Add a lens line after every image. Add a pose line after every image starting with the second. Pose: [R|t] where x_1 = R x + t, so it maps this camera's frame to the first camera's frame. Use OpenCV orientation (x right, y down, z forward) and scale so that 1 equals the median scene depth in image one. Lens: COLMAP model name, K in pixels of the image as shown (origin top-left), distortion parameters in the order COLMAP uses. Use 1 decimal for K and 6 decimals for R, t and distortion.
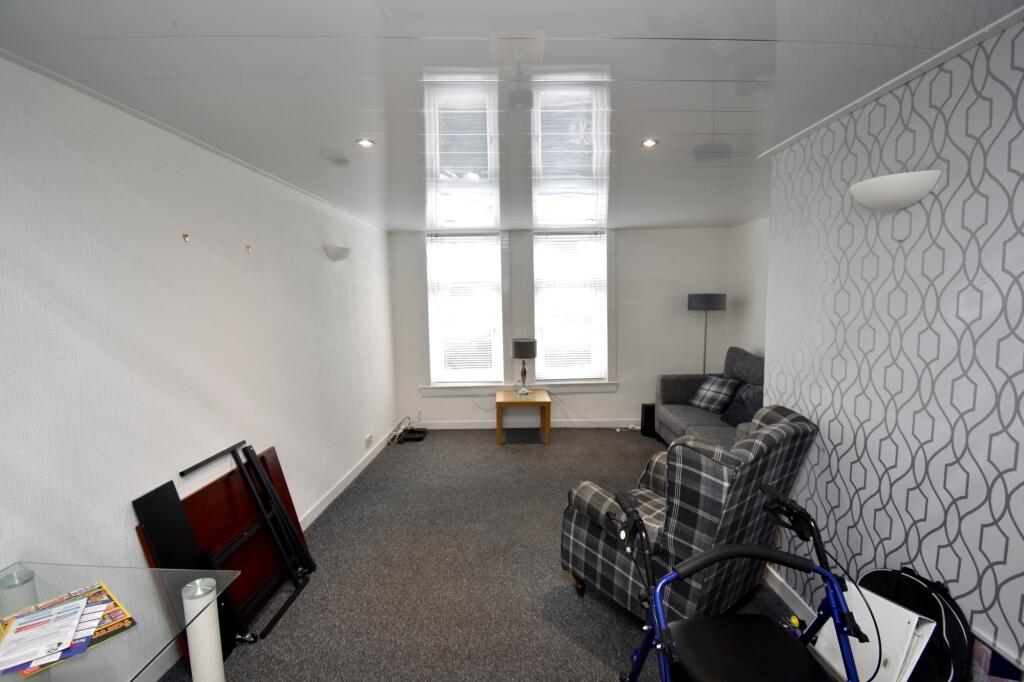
lens RADIAL K [[466.1, 0, 512.0], [0, 466.1, 341.0], [0, 0, 1]] dist [-0.000095, -0.013596]
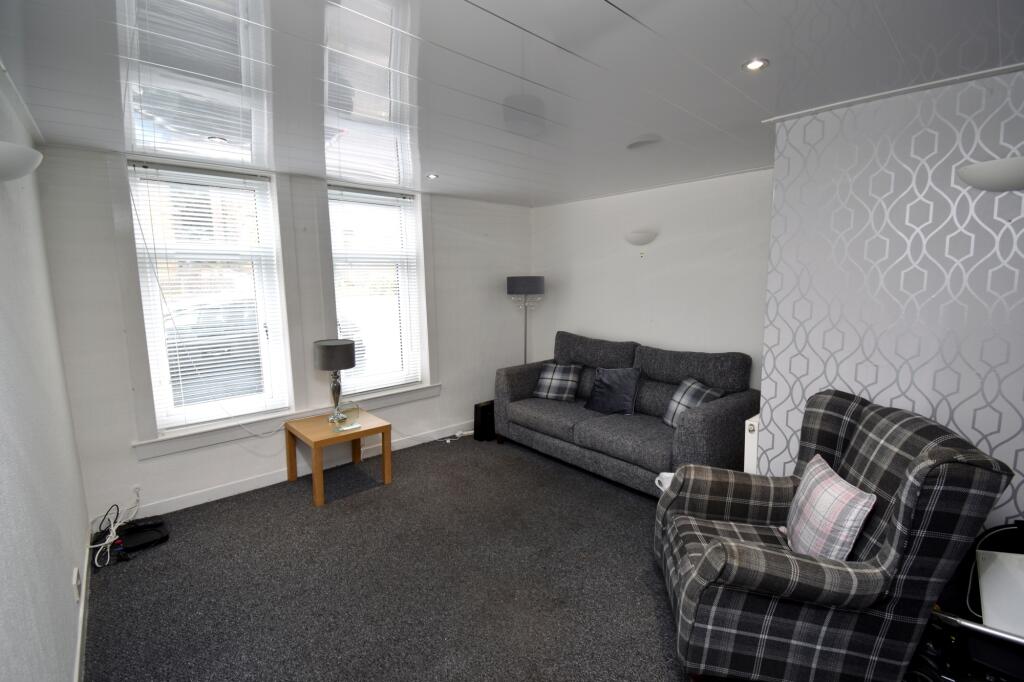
lens RADIAL K [[466.1, 0, 512.0], [0, 466.1, 341.0], [0, 0, 1]] dist [-0.000095, -0.013596]
pose [[0.738611, -0.081054, 0.669241, -0.236003], [0.062382, 0.996704, 0.051866, -0.022071], [-0.671239, 0.003440, 0.741233, 0.323311]]
